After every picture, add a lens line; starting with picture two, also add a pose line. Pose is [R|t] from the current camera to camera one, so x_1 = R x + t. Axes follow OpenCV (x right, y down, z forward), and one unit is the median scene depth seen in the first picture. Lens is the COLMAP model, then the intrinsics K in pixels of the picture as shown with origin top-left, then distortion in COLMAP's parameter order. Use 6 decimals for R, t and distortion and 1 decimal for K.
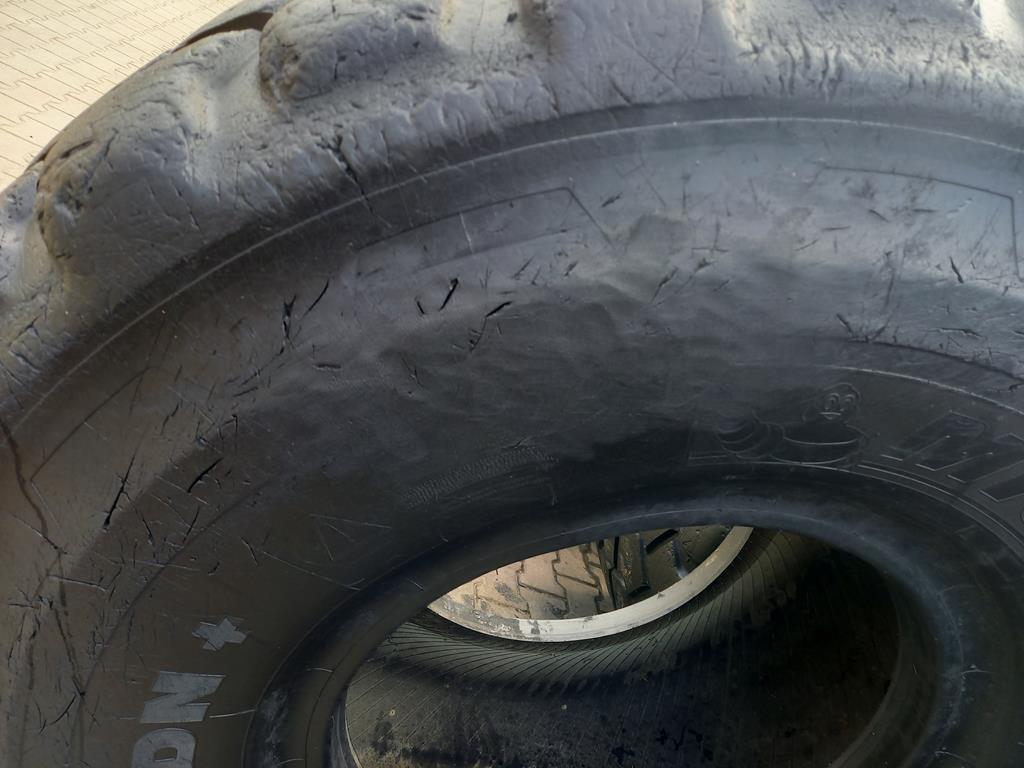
lens RADIAL K [[750.6, 0, 509.1], [0, 750.6, 370.2], [0, 0, 1]] dist [0.017217, 0.002806]
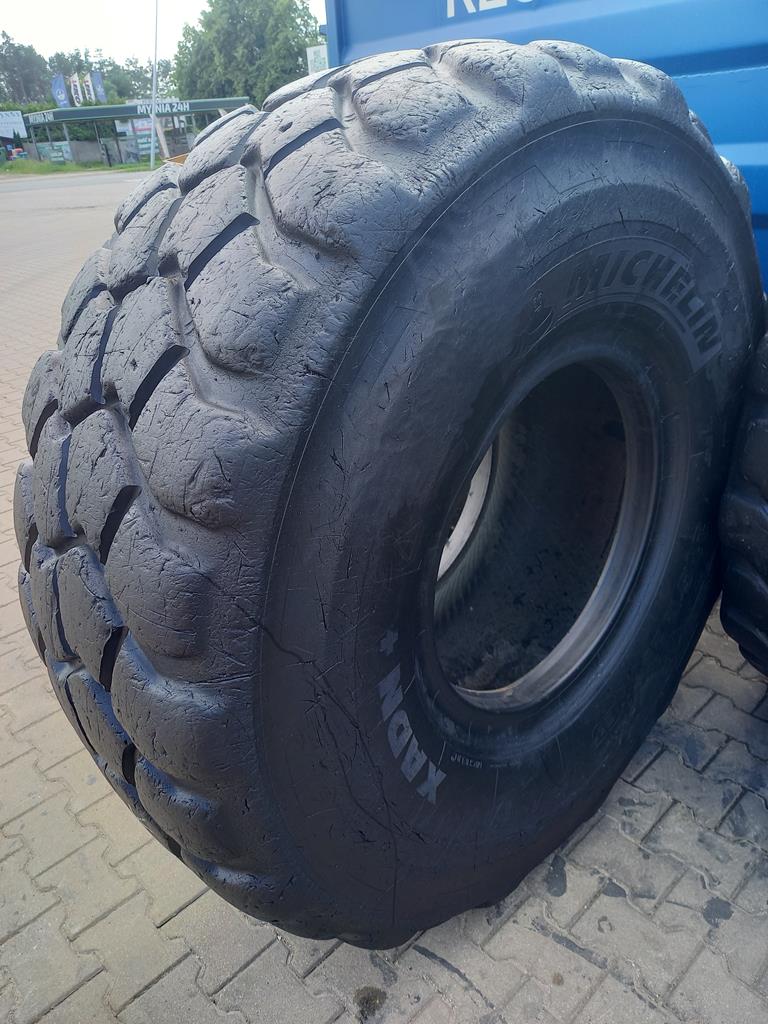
lens RADIAL K [[750.6, 0, 380.0], [0, 750.6, 513.2], [0, 0, 1]] dist [0.017217, 0.002806]
pose [[0.661201, -0.715002, 0.227125, -0.662664], [0.676100, 0.699122, 0.232631, -0.304083], [-0.325119, -0.000257, 0.945673, -0.693217]]
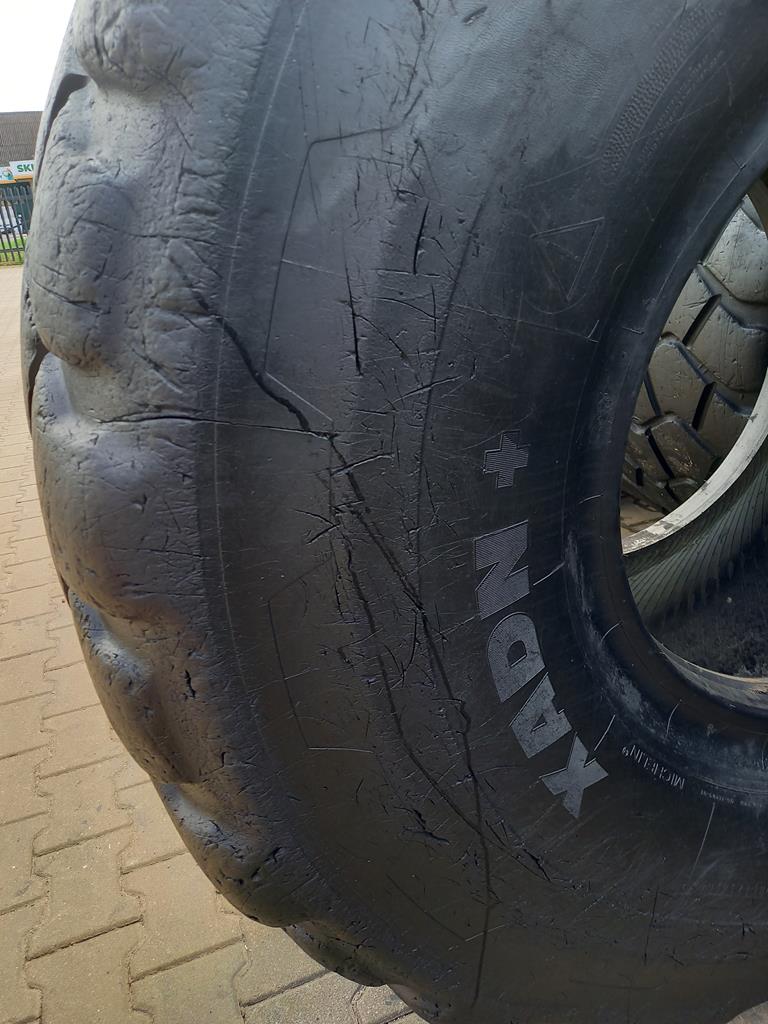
lens RADIAL K [[750.6, 0, 380.0], [0, 750.6, 513.2], [0, 0, 1]] dist [0.017217, 0.002806]
pose [[0.805909, -0.591882, -0.013676, -0.608913], [0.591276, 0.805828, -0.032157, 0.391137], [0.030053, 0.017829, 0.999389, 0.115771]]
